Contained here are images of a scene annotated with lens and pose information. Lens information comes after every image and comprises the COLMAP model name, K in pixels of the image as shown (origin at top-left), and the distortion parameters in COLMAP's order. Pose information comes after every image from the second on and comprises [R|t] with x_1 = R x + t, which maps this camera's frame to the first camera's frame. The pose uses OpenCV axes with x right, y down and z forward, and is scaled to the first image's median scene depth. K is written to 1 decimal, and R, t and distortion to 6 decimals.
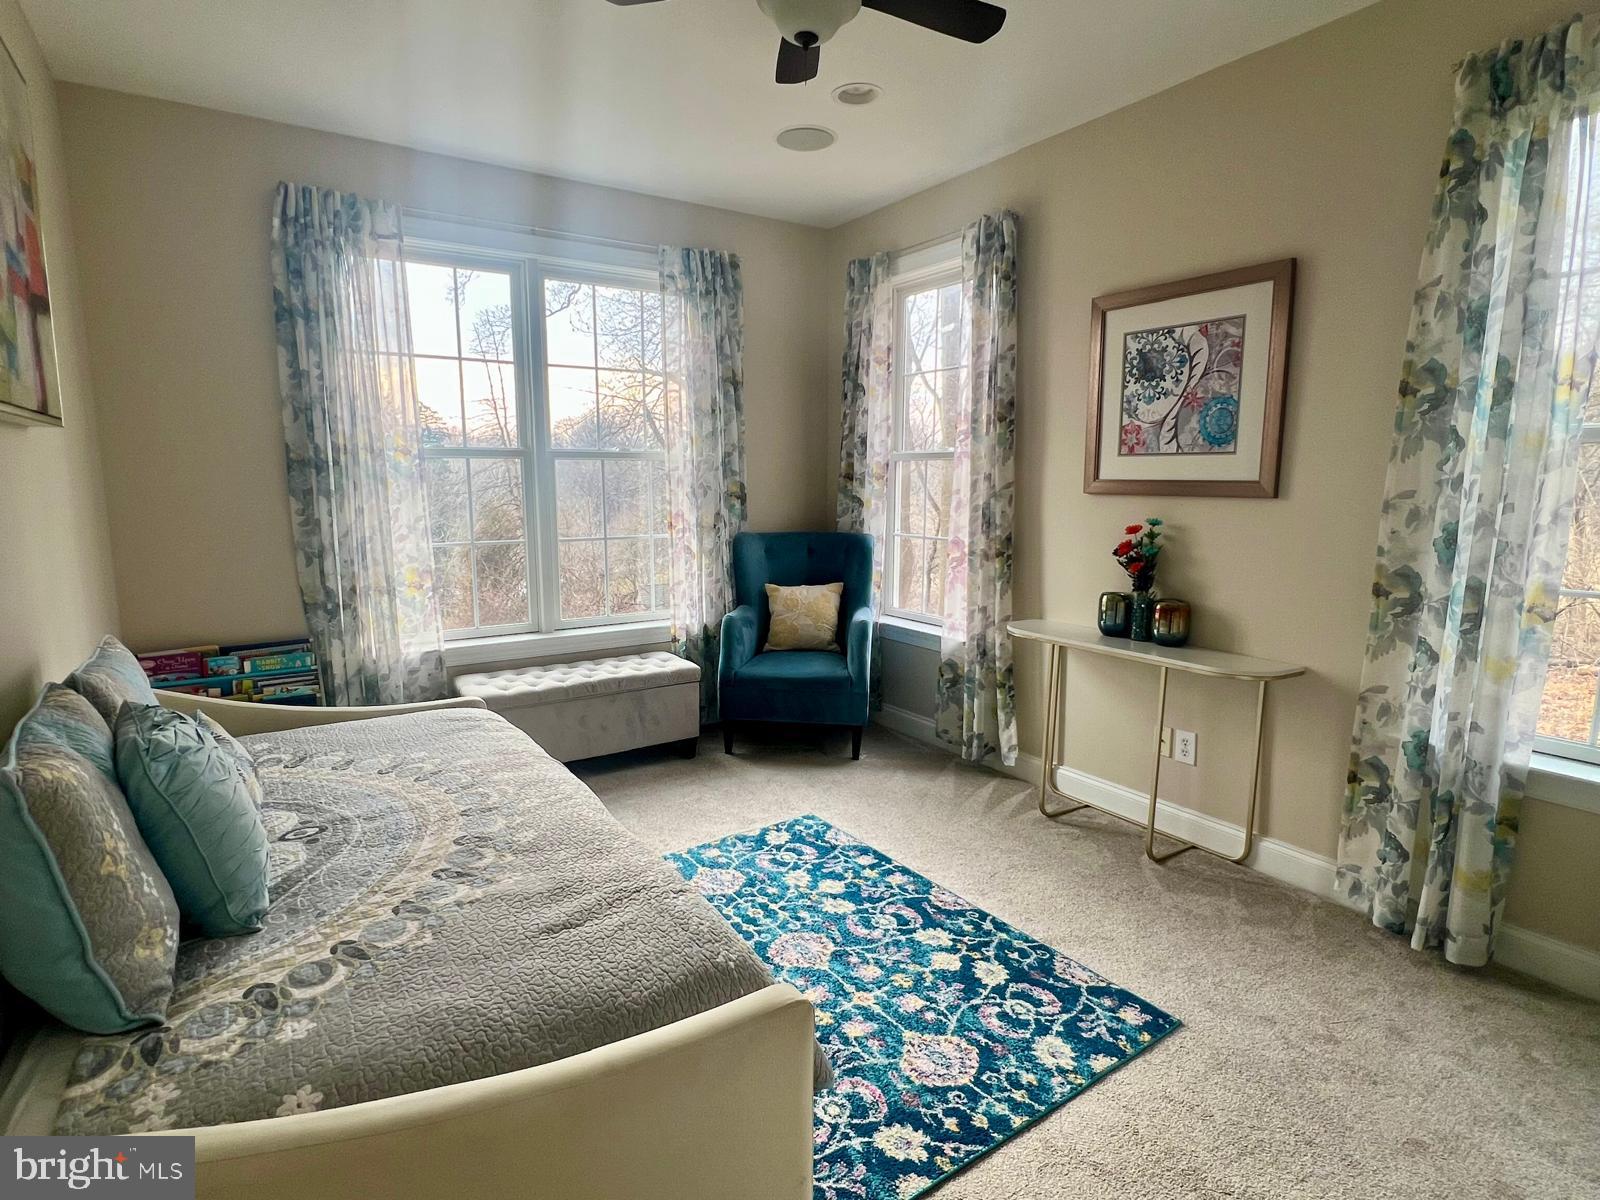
lens RADIAL K [[840.9, 0, 803.3], [0, 840.9, 600.9], [0, 0, 1]] dist [-0.001665, 0.001090]
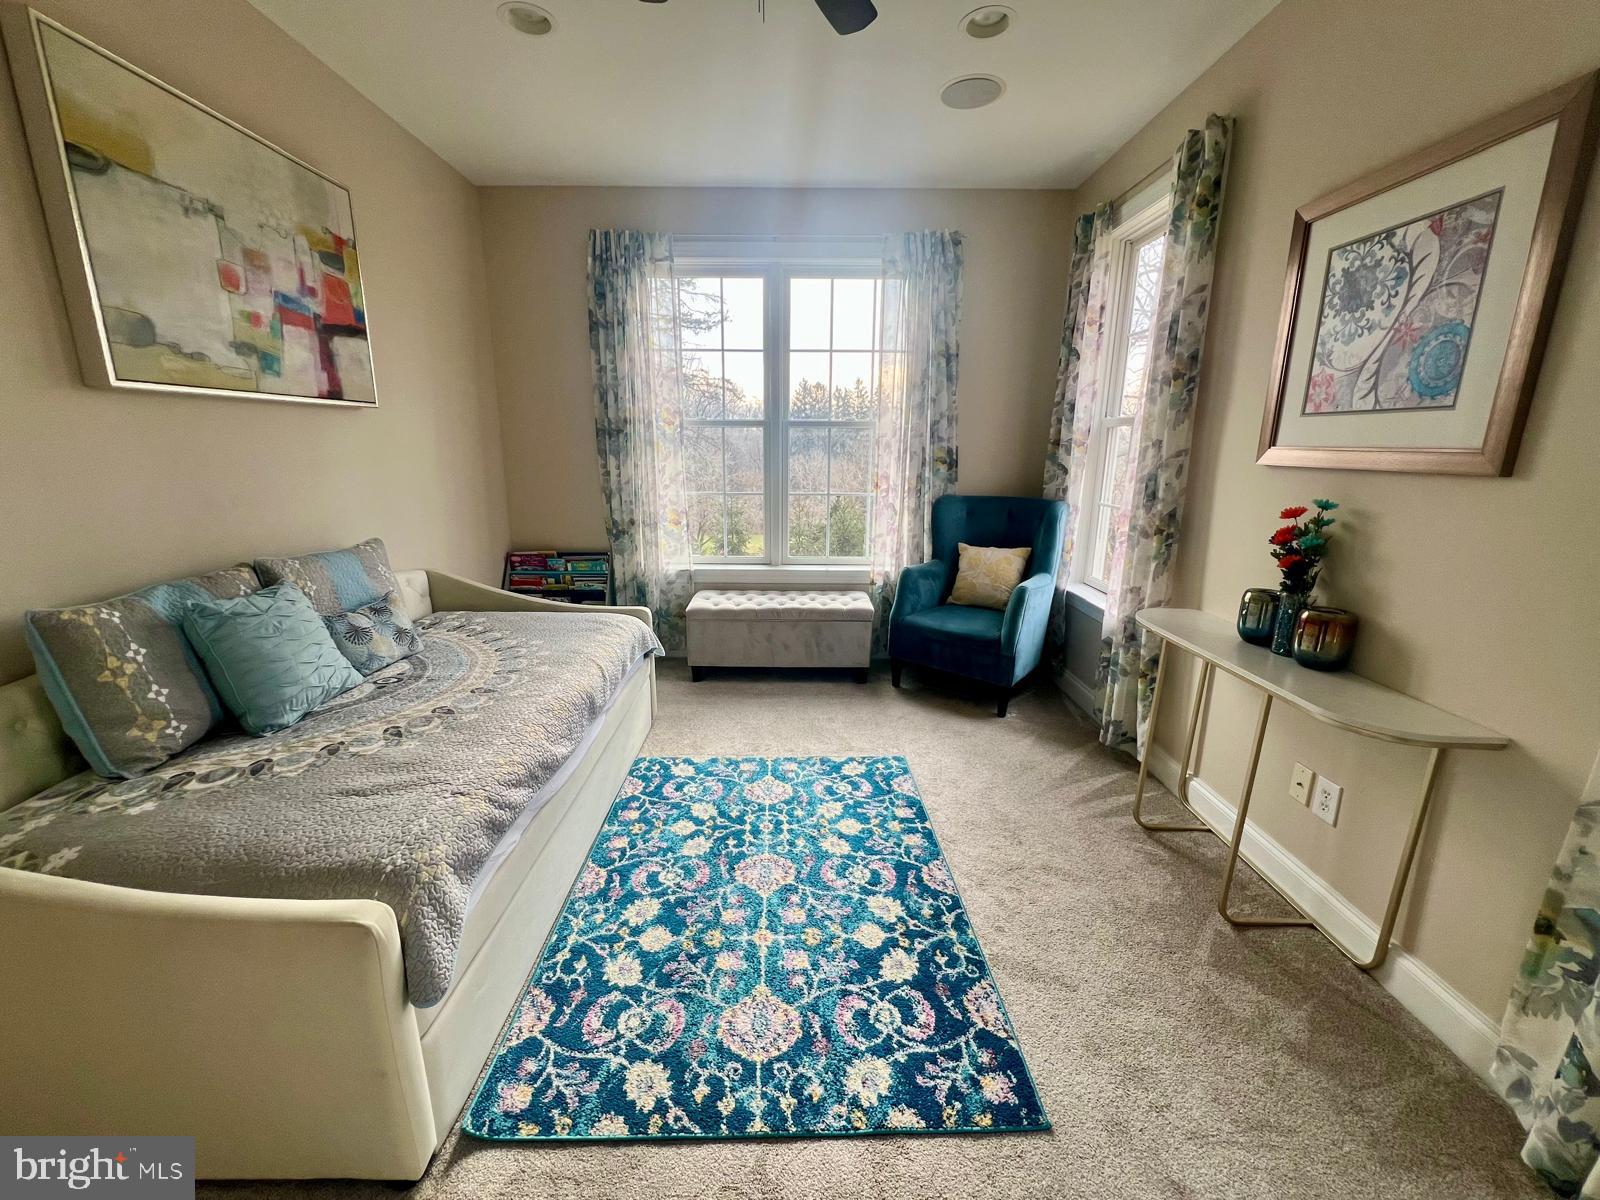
lens RADIAL K [[646.7, 0, 796.4], [0, 646.7, 598.8], [0, 0, 1]] dist [-0.001803, 0.000525]
pose [[0.835061, 0.132812, -0.533886, 0.340753], [-0.086716, 0.990068, 0.110660, -0.032419], [0.543281, -0.046111, 0.838284, 0.248156]]
